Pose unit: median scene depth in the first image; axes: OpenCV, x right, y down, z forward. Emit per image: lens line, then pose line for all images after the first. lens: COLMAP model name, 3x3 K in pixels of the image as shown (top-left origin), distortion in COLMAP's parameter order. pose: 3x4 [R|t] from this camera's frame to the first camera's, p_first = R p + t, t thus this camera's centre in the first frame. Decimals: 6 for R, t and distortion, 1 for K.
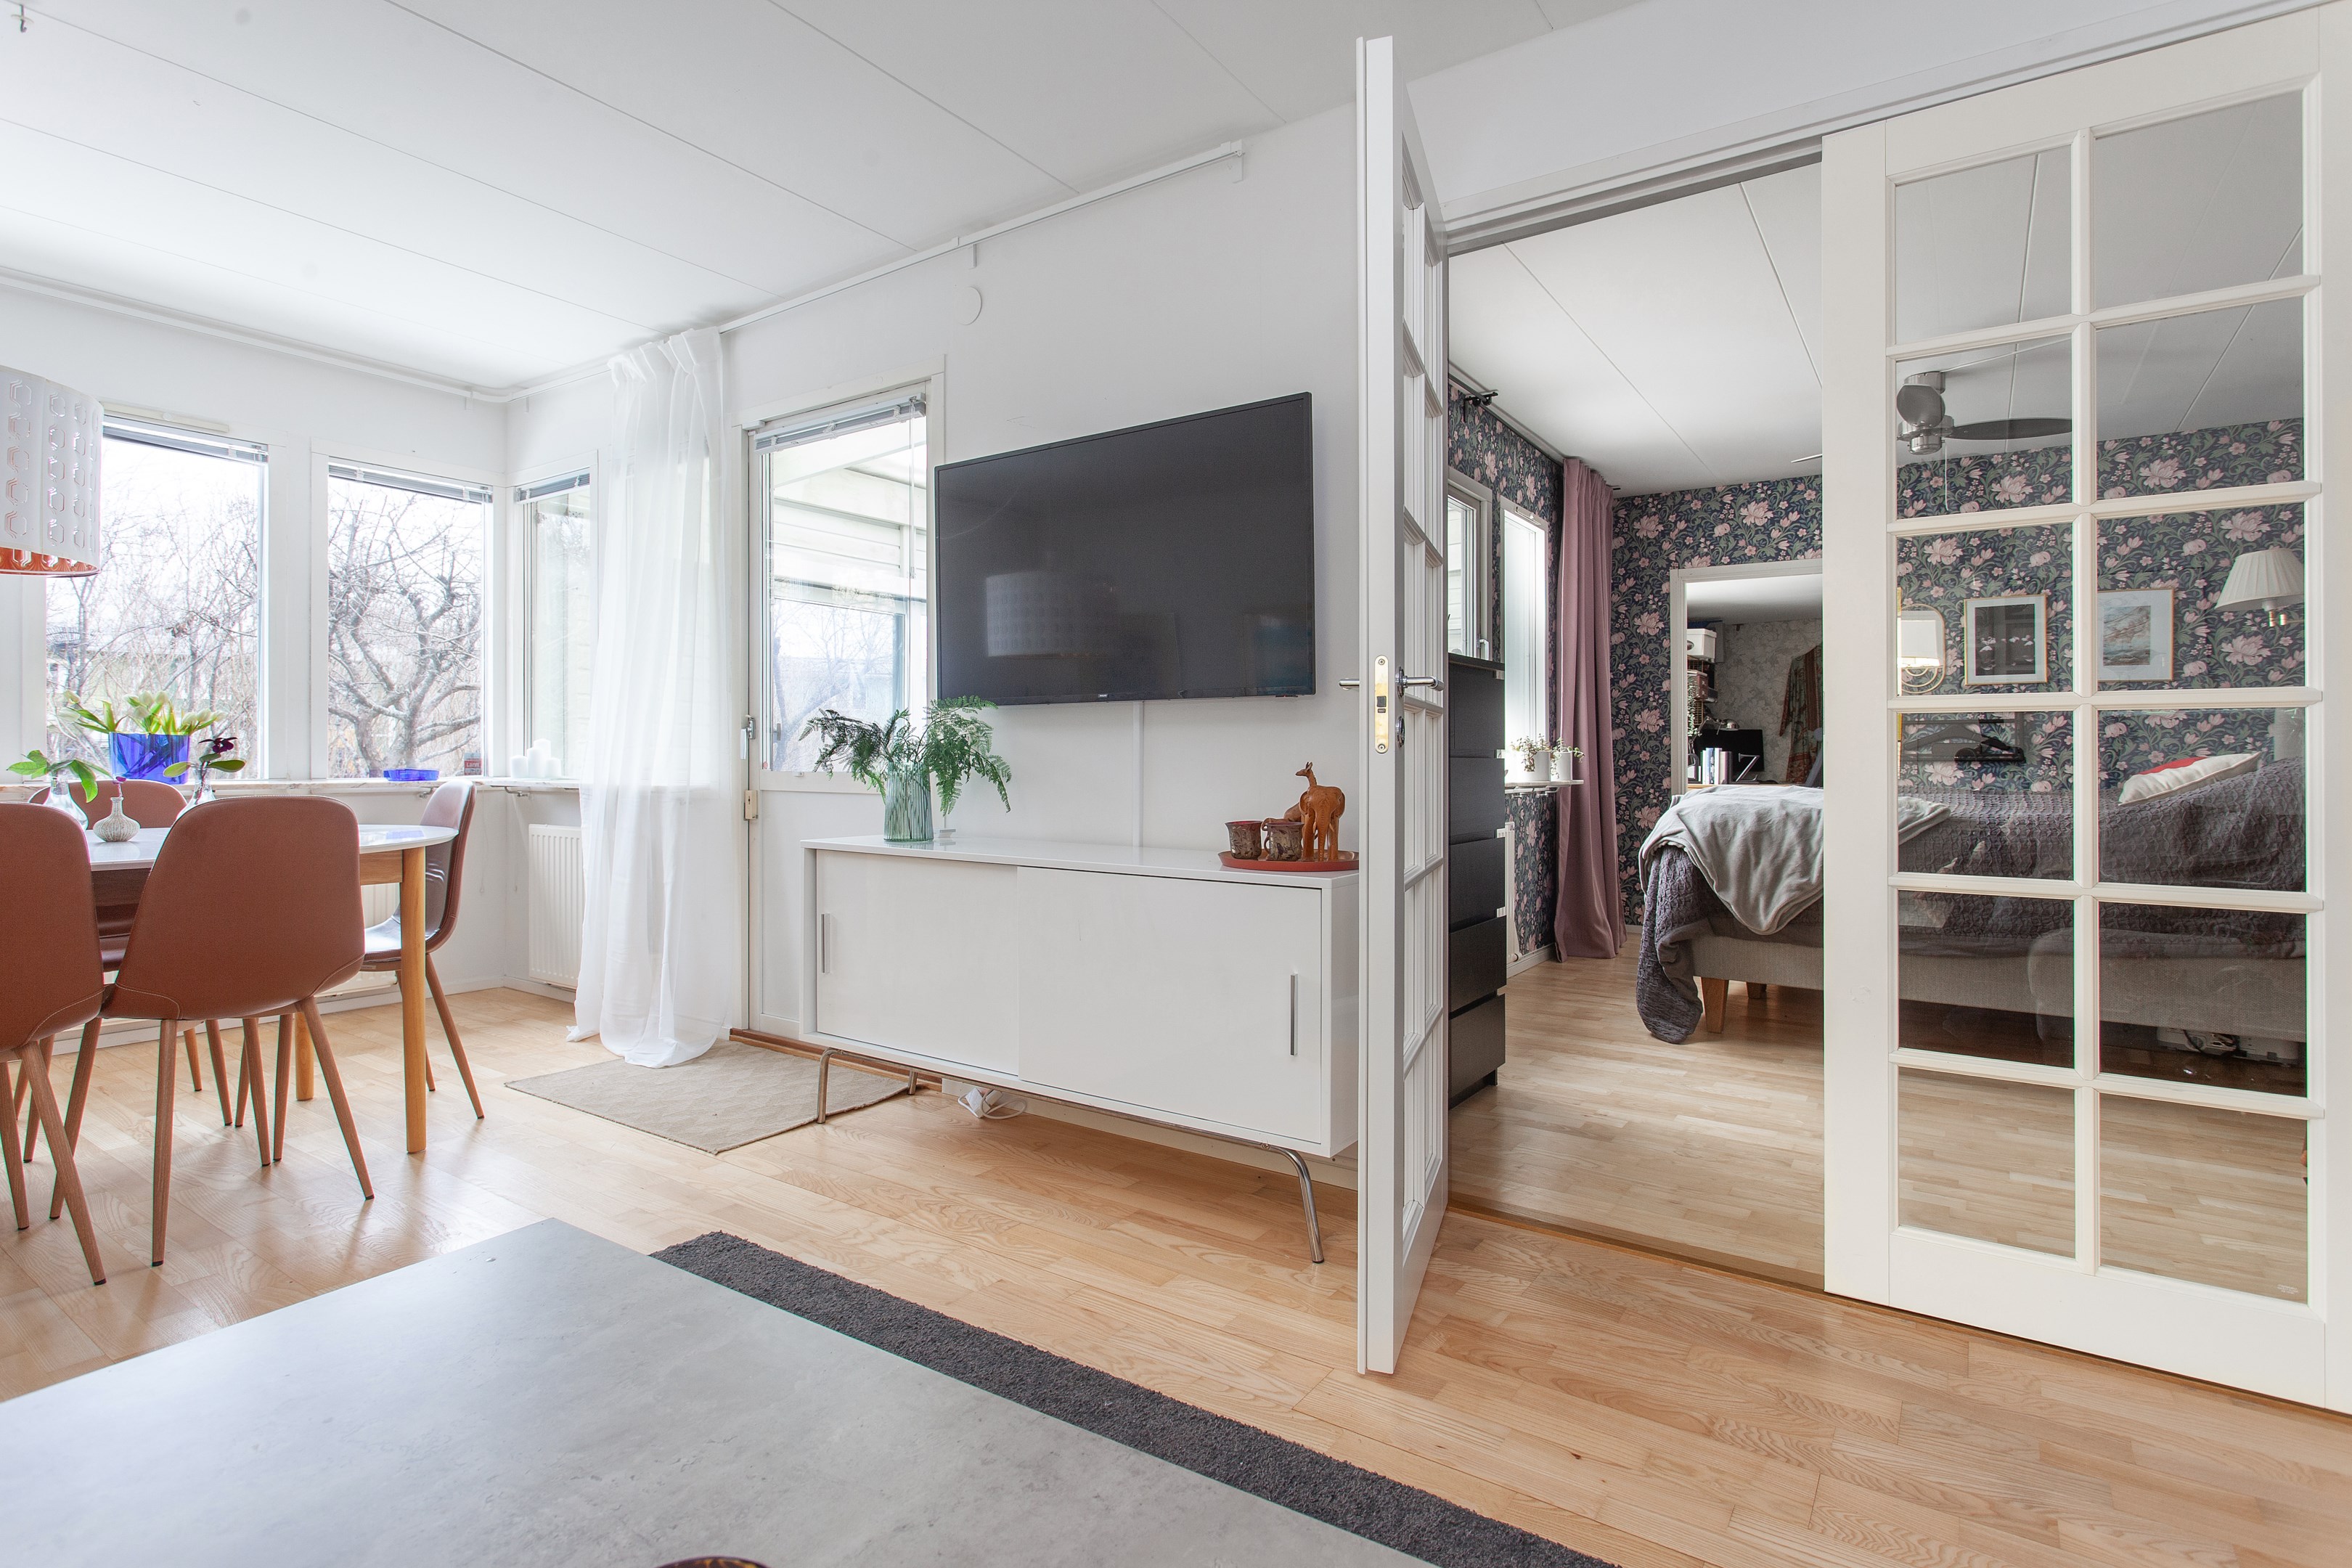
lens RADIAL K [[1129.9, 0, 1192.2], [0, 1129.9, 756.0], [0, 0, 1]] dist [-0.001834, 0.001132]
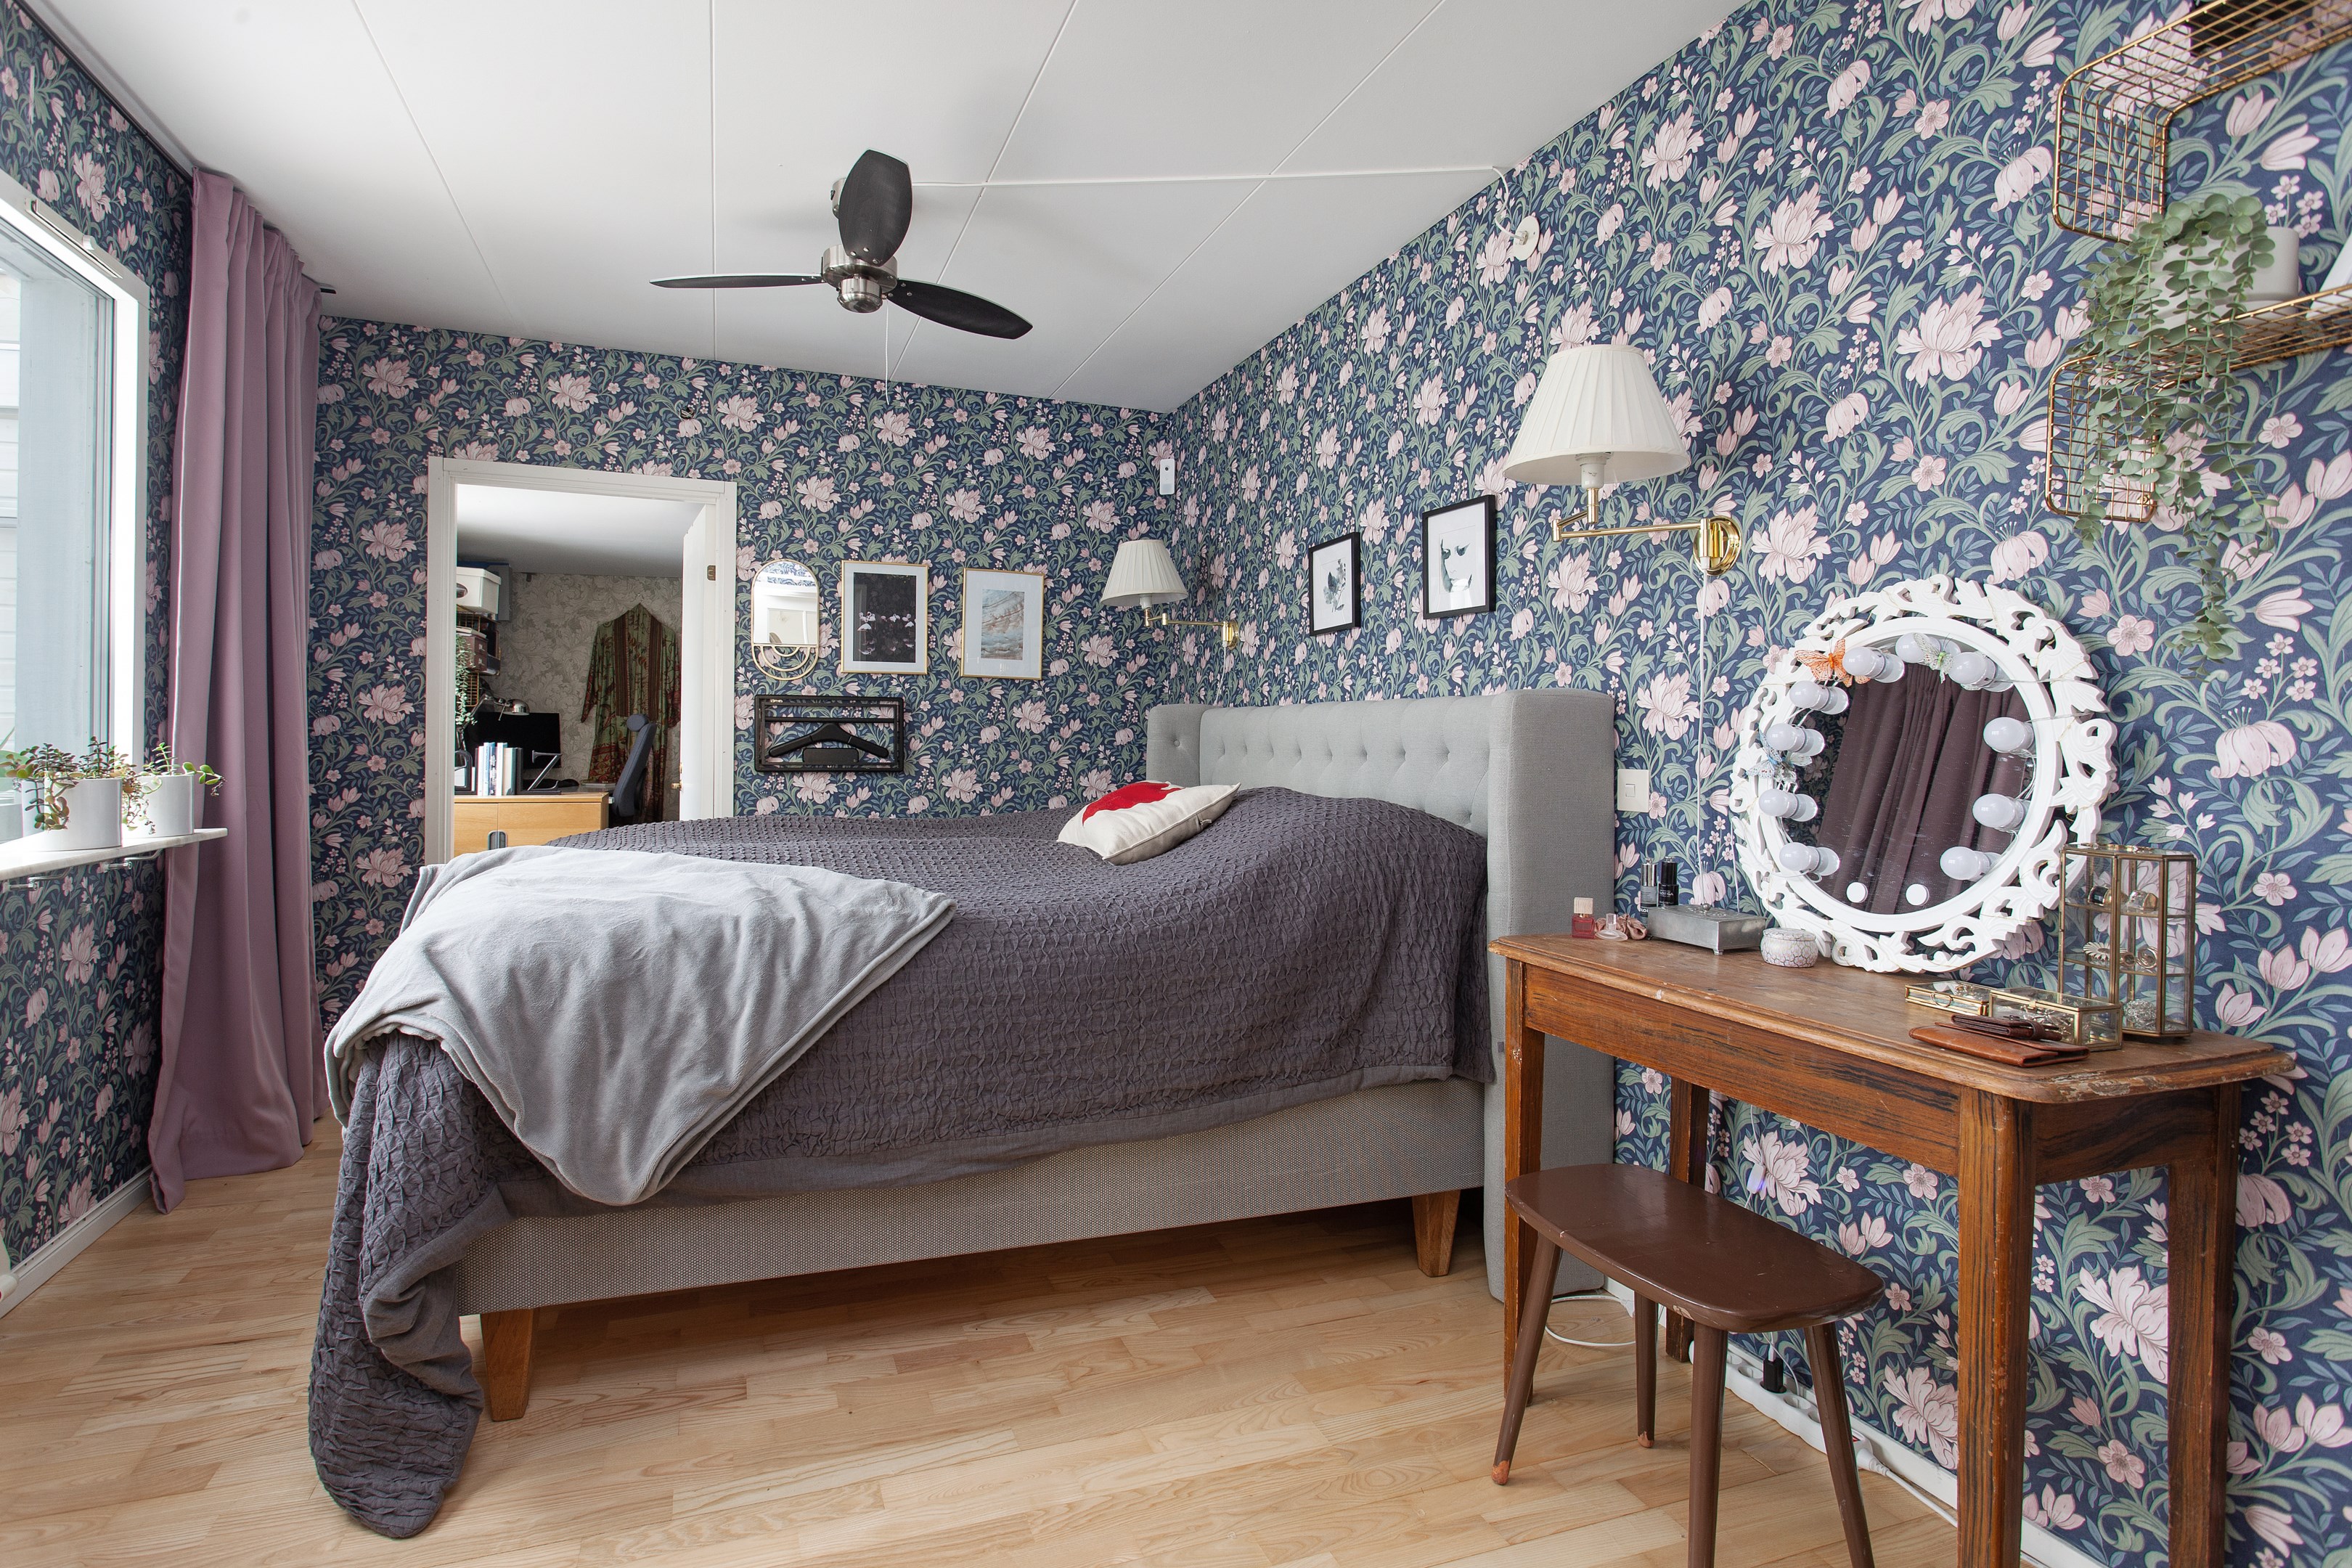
lens RADIAL K [[1210.3, 0, 1168.1], [0, 1210.3, 726.8], [0, 0, 1]] dist [-0.003791, 0.003630]
pose [[0.584641, 0.013094, 0.811187, 0.148196], [-0.010693, 0.999907, -0.008434, -0.021133], [-0.811222, -0.003743, 0.584726, 0.338174]]
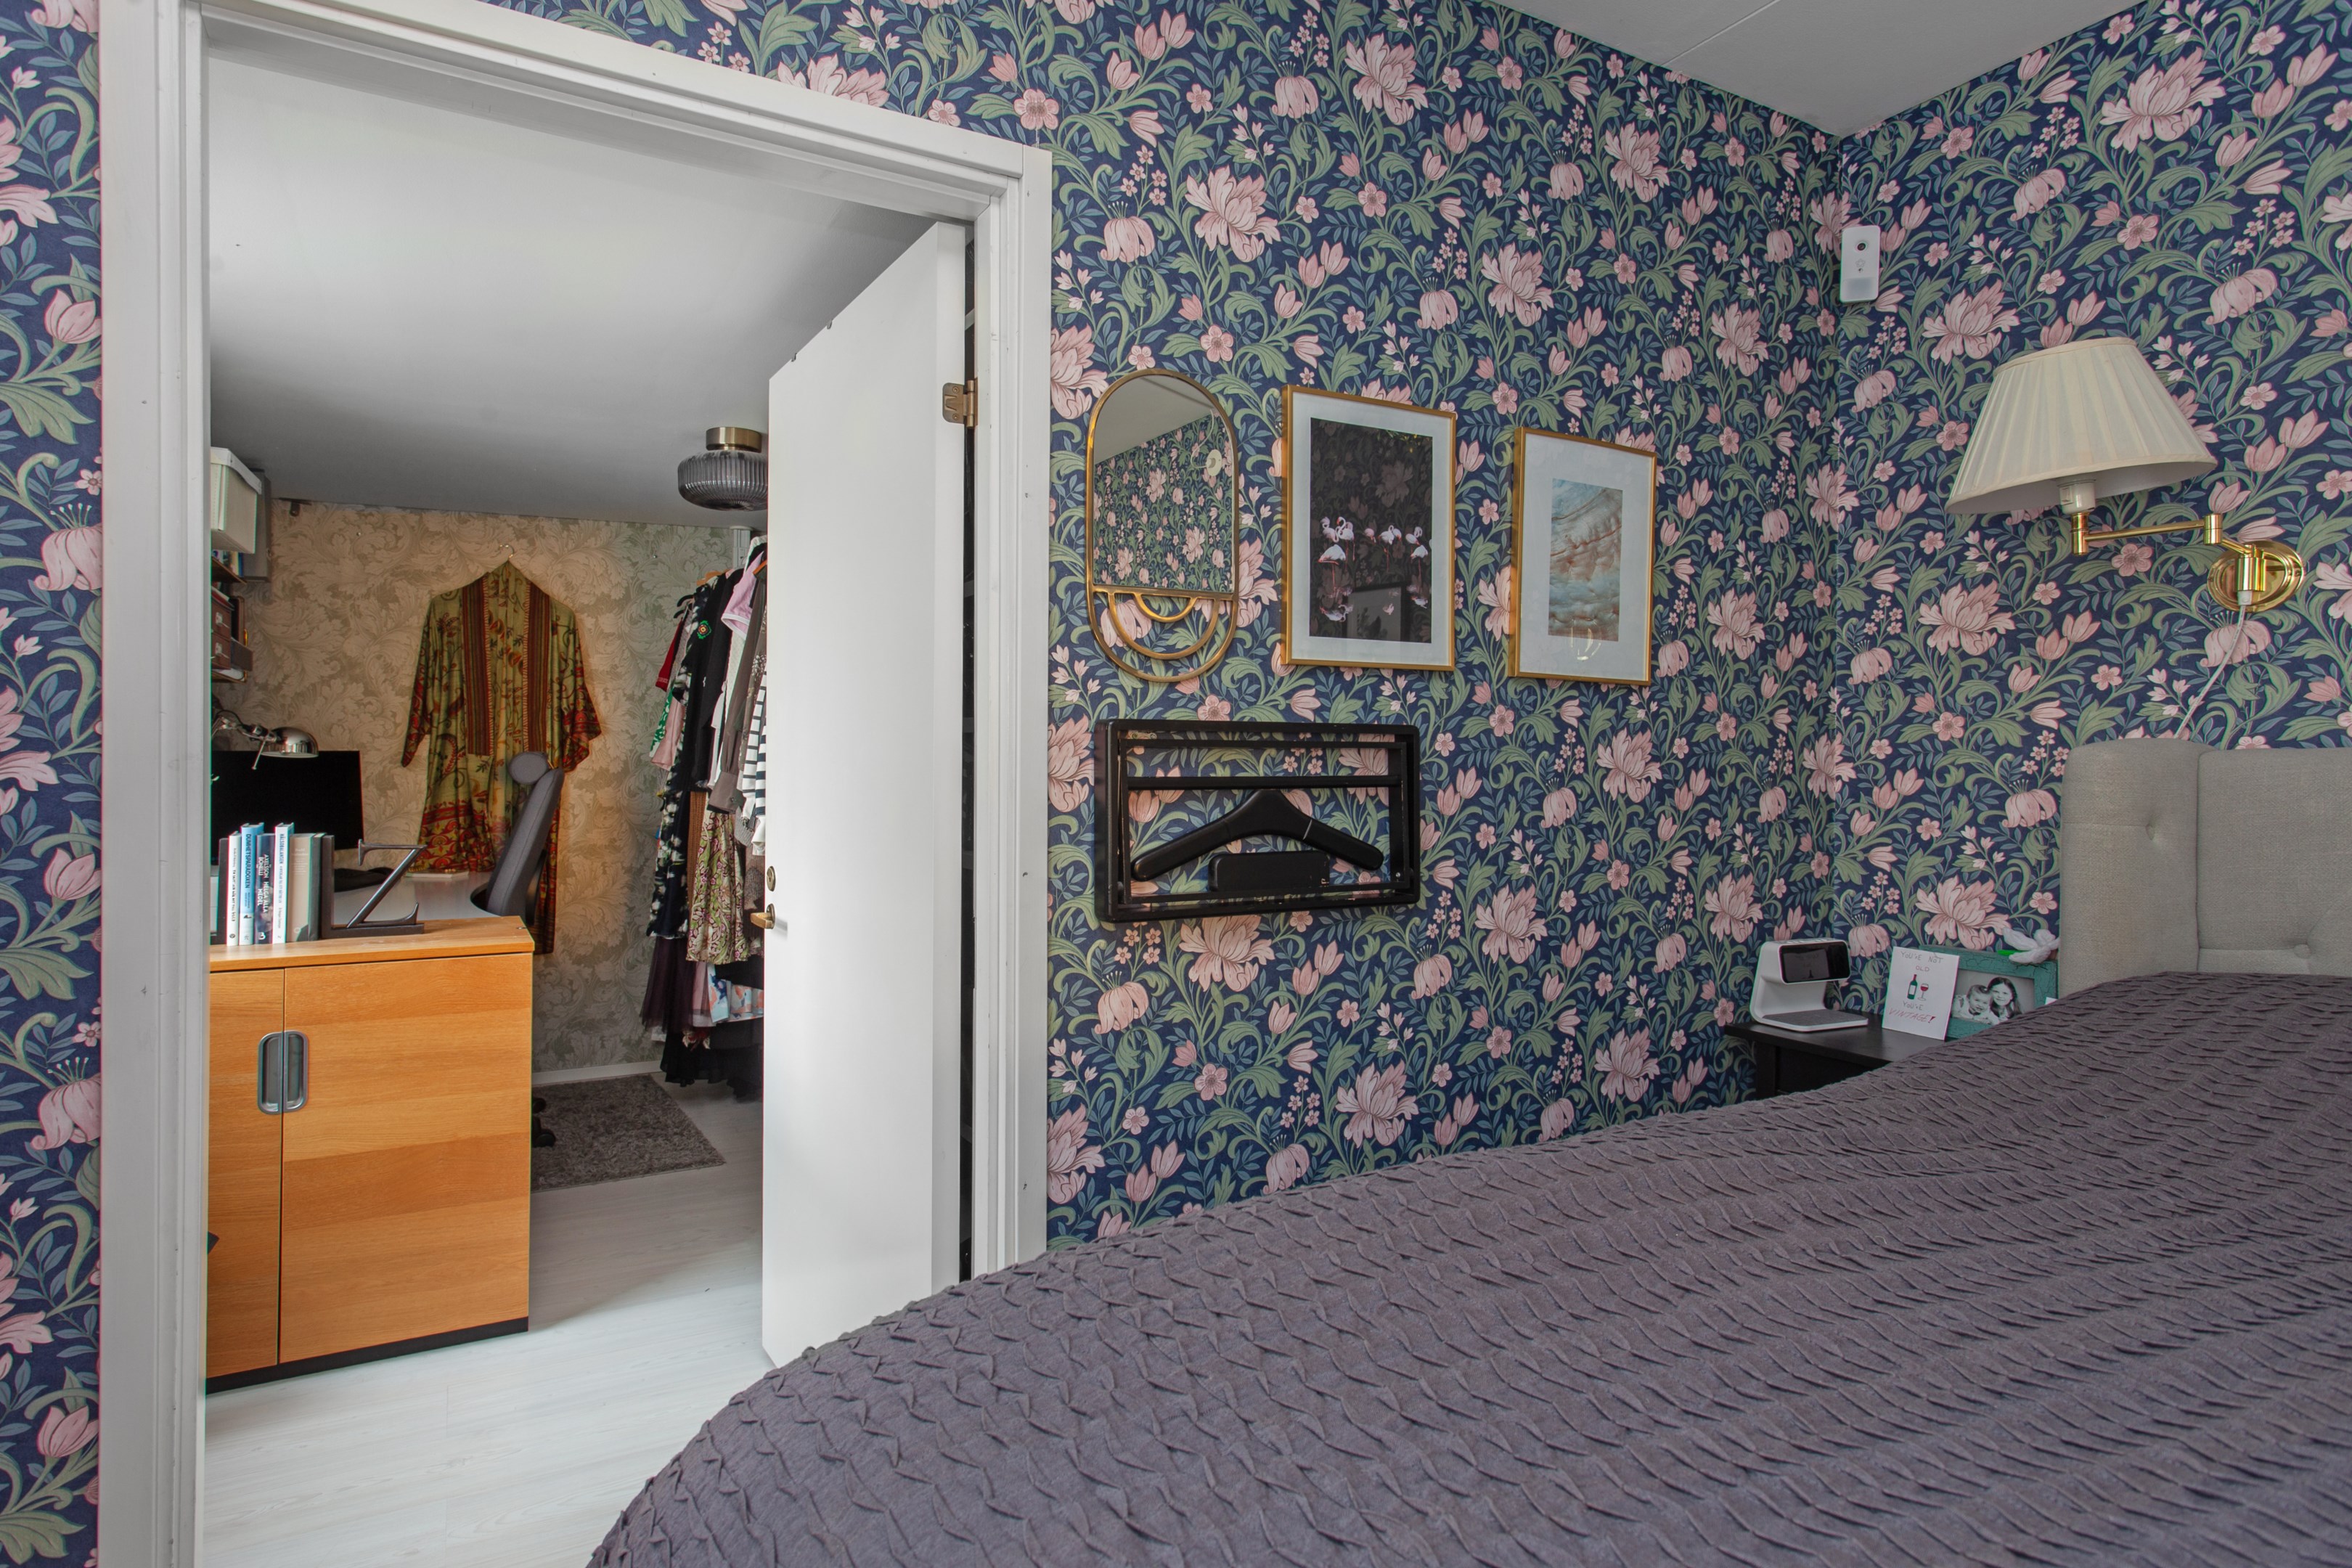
lens RADIAL K [[1210.3, 0, 1191.2], [0, 1210.3, 753.8], [0, 0, 1]] dist [-0.003791, 0.003630]
pose [[0.418625, 0.003981, 0.908151, 0.371612], [-0.001858, 0.999992, -0.003527, -0.036687], [-0.908157, -0.000211, 0.418629, 0.881301]]
